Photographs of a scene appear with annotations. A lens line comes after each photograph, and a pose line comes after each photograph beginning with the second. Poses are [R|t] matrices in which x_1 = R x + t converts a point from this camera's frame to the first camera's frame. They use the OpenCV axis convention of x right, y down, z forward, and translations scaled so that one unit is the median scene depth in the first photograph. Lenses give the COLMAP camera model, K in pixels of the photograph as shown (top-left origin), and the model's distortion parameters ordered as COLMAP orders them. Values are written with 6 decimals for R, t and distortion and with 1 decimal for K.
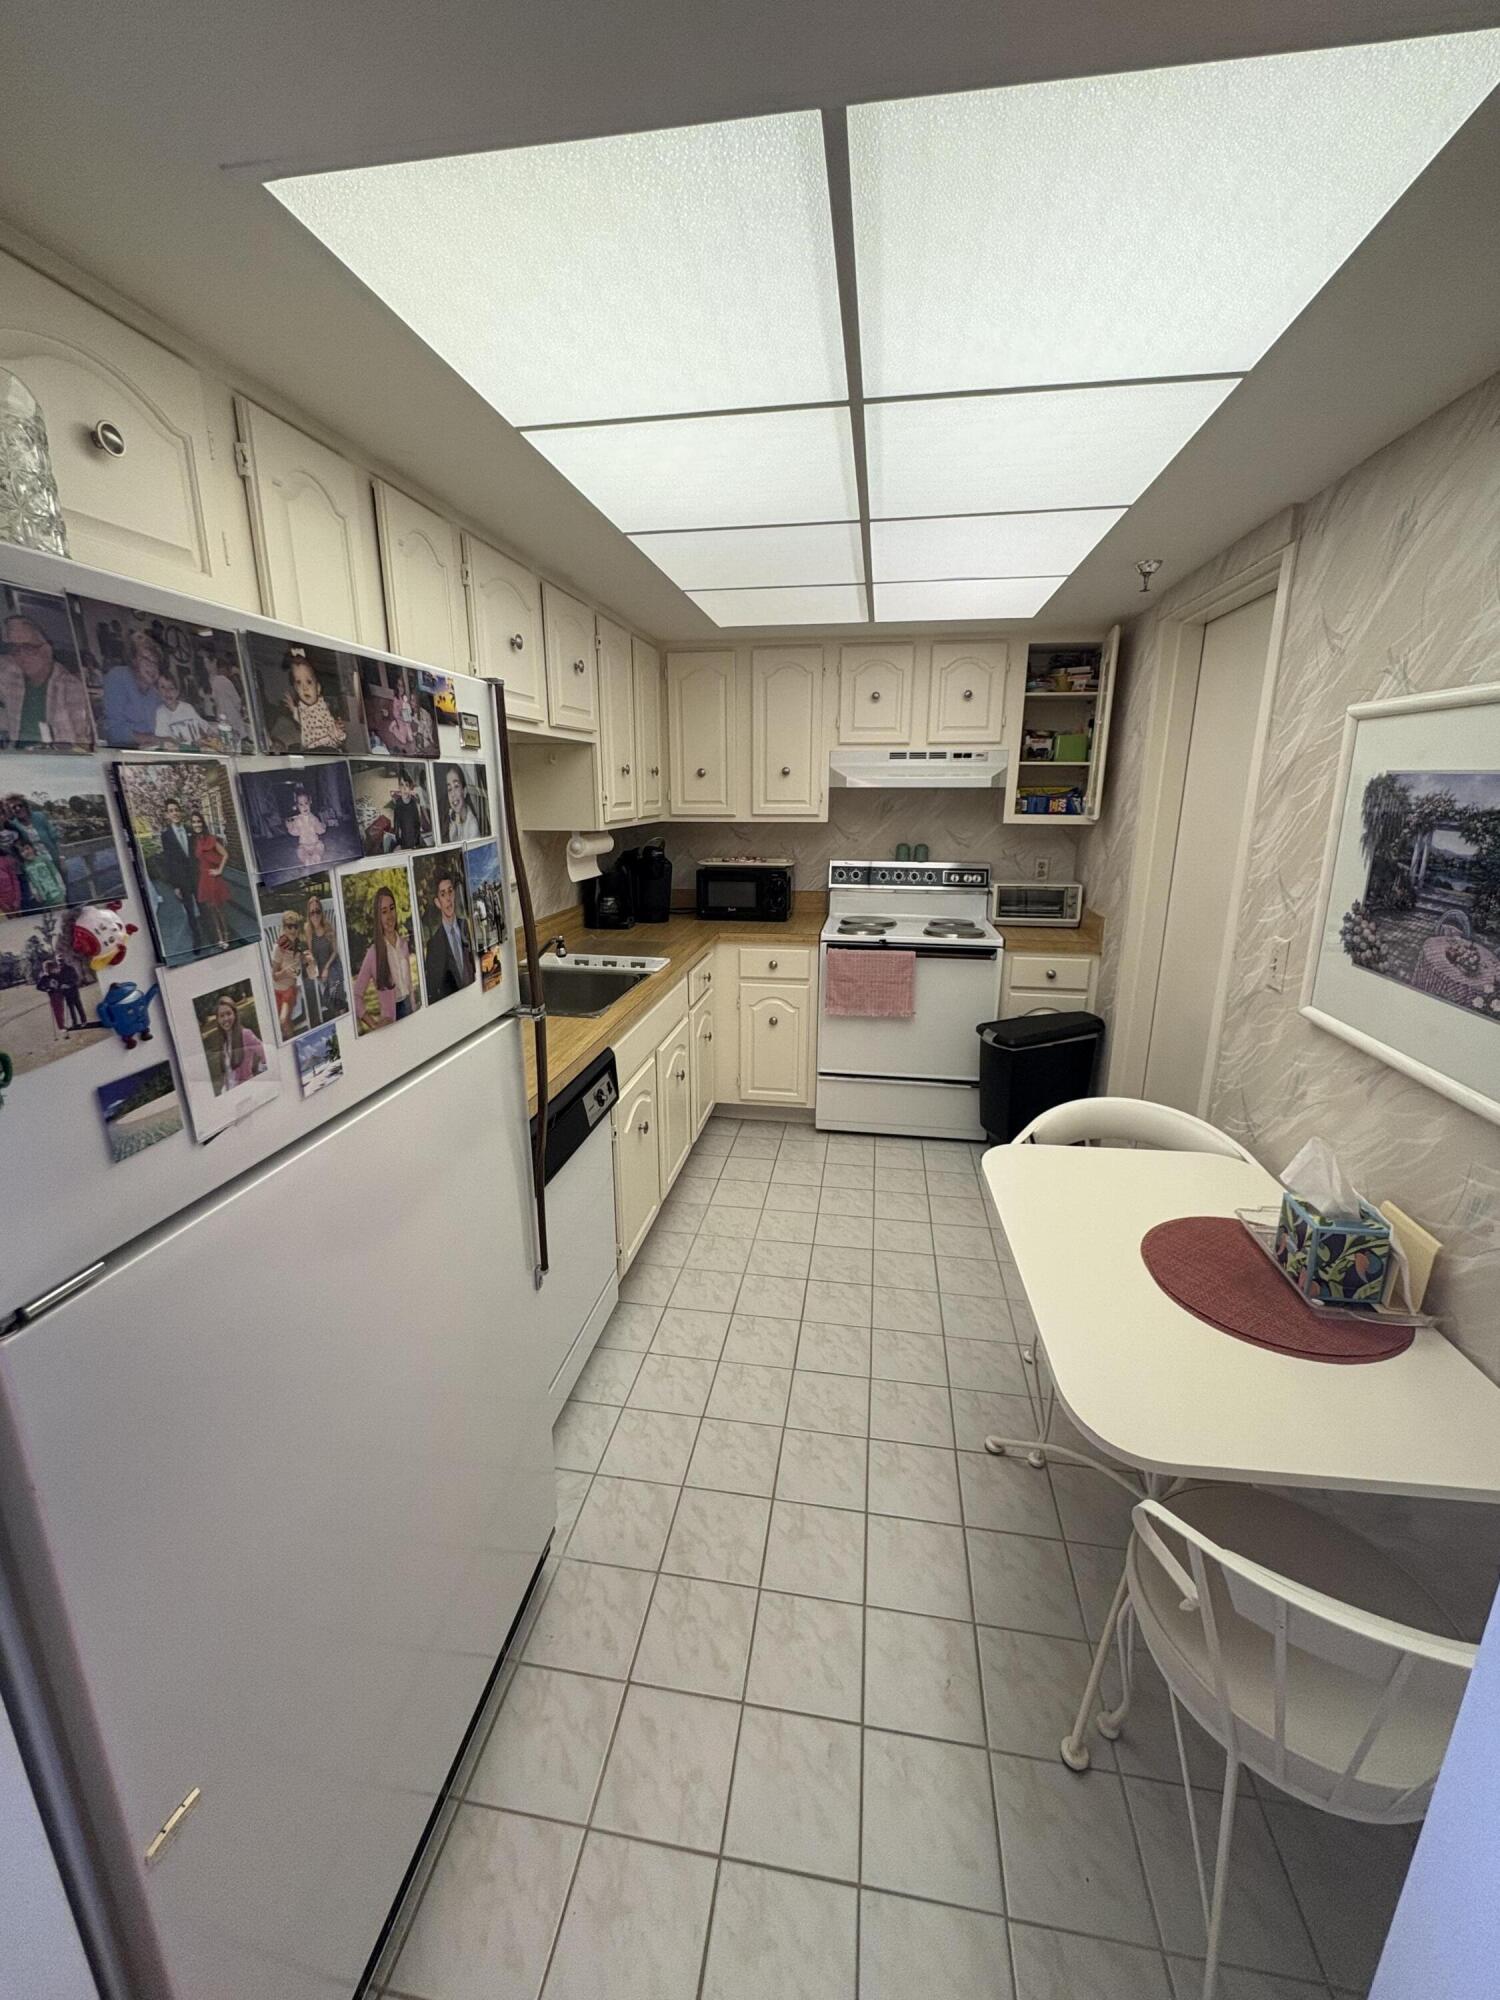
lens RADIAL K [[803.9, 0, 751.1], [0, 803.9, 1002.3], [0, 0, 1]] dist [0.000800, -0.000029]
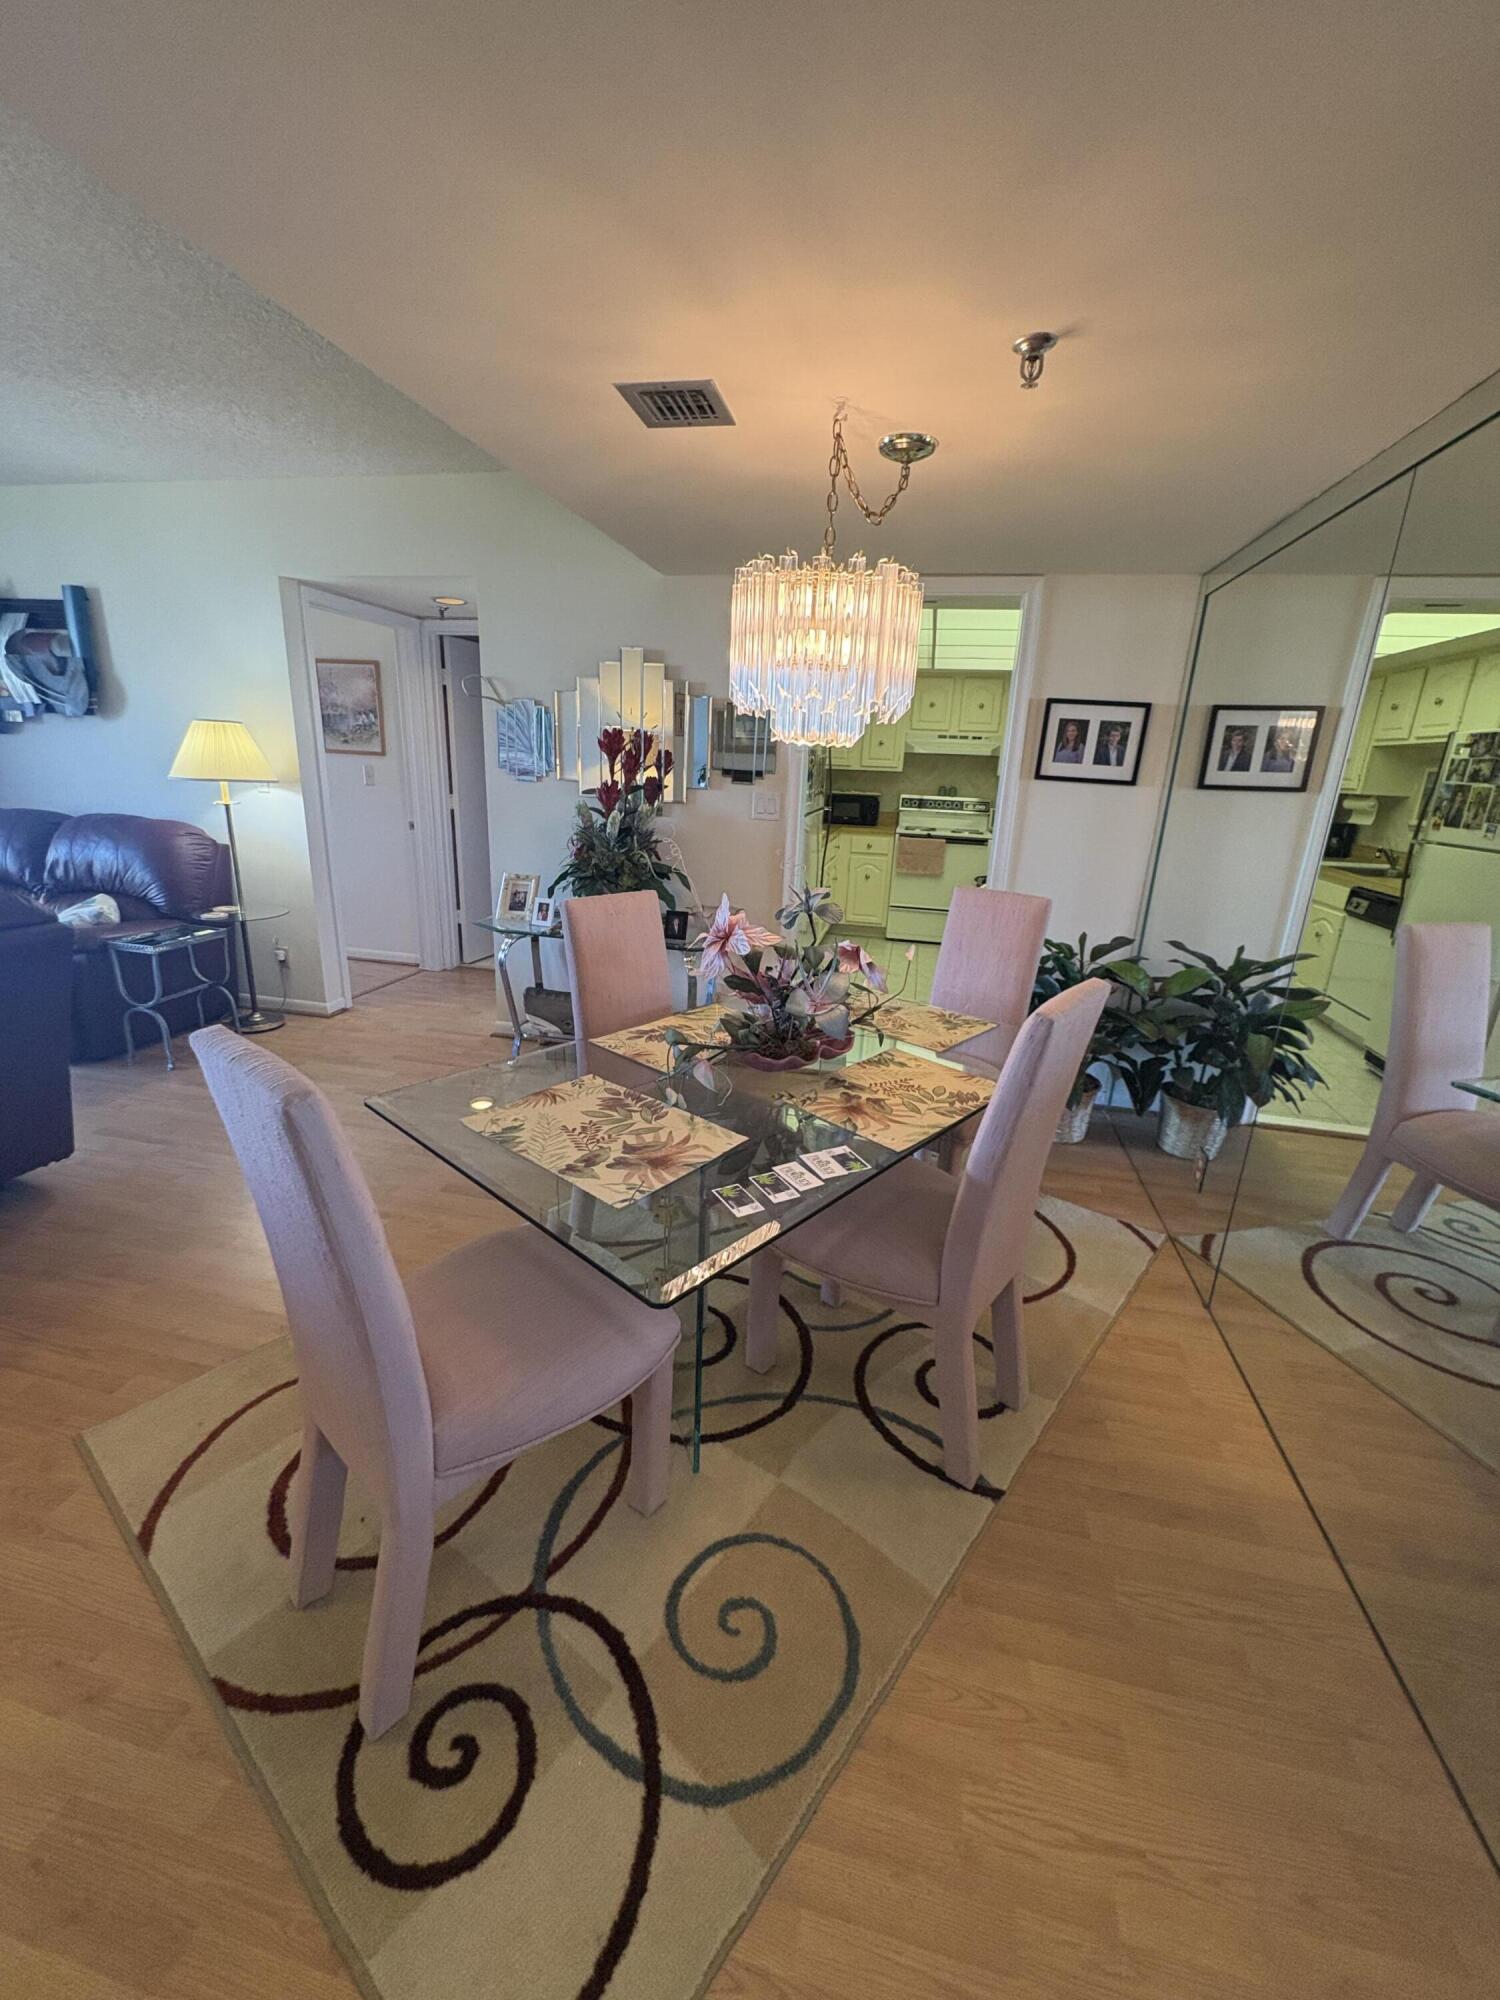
lens RADIAL K [[803.9, 0, 745.6], [0, 803.9, 997.4], [0, 0, 1]] dist [0.000800, -0.000029]
pose [[0.997799, 0.051405, -0.041895, -0.162044], [-0.049961, 0.998144, 0.034819, 0.251555], [0.043607, -0.032649, 0.998515, -0.890783]]
